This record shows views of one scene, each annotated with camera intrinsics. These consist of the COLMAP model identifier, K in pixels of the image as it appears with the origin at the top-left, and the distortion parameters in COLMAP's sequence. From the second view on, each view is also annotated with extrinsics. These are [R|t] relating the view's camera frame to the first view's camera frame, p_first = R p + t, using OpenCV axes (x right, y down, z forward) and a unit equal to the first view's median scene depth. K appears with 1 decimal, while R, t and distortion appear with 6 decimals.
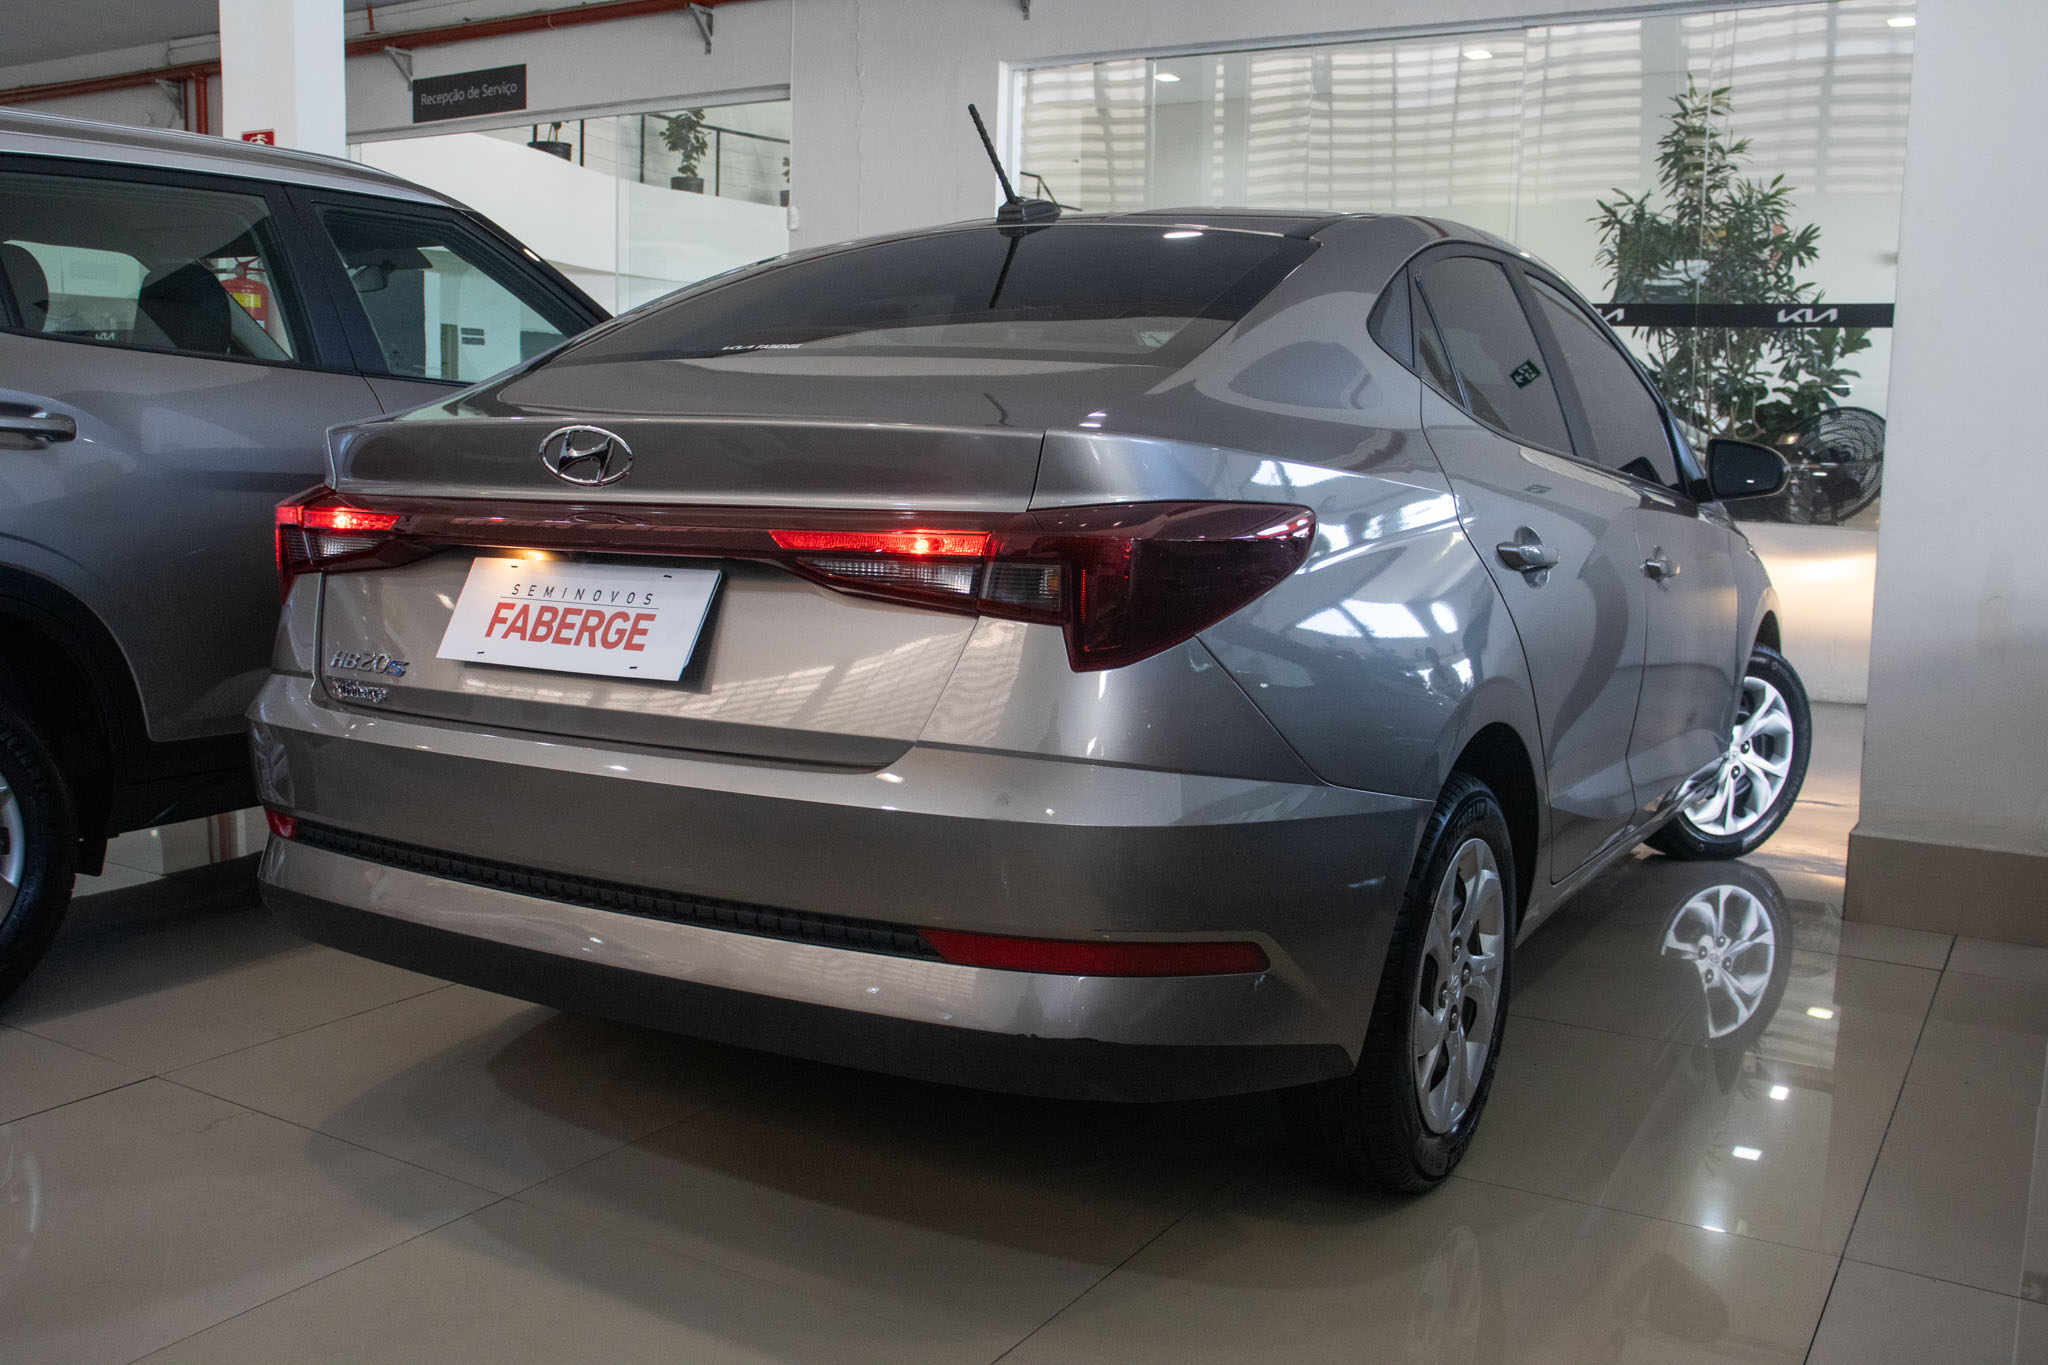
lens RADIAL K [[1888.1, 0, 1025.8], [0, 1888.1, 656.1], [0, 0, 1]] dist [-0.149887, -0.004063]
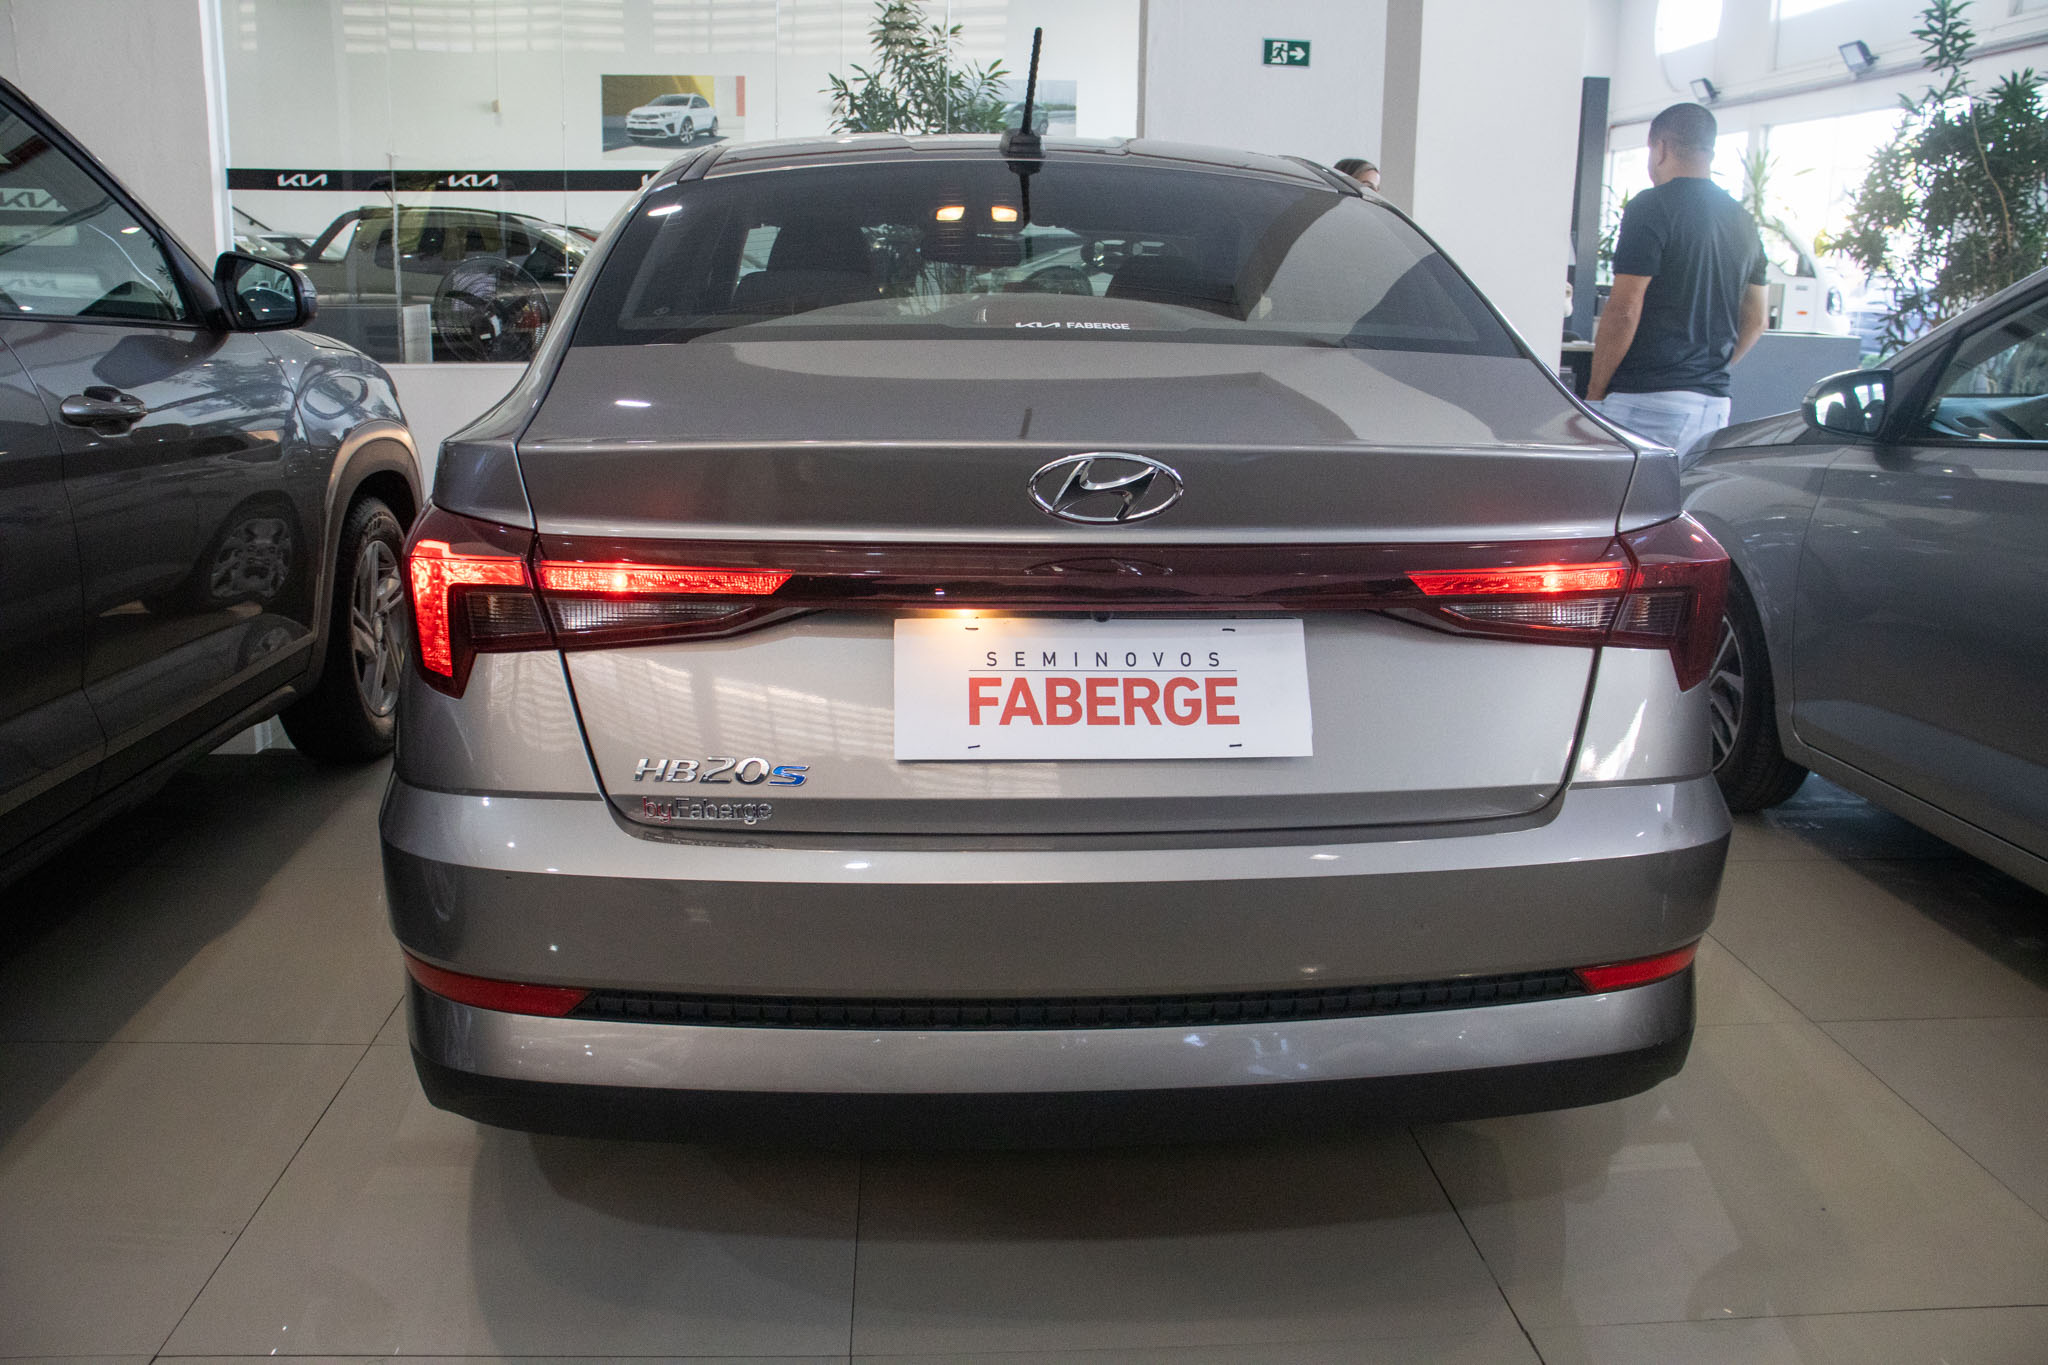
lens RADIAL K [[1699.5, 0, 1024.0], [0, 1699.5, 682.5], [0, 0, 1]] dist [-0.194428, 0.129176]
pose [[0.818965, -0.135799, 0.557544, -0.671064], [0.059298, 0.986421, 0.153158, -0.136642], [-0.570772, -0.092370, 0.815896, 0.411489]]
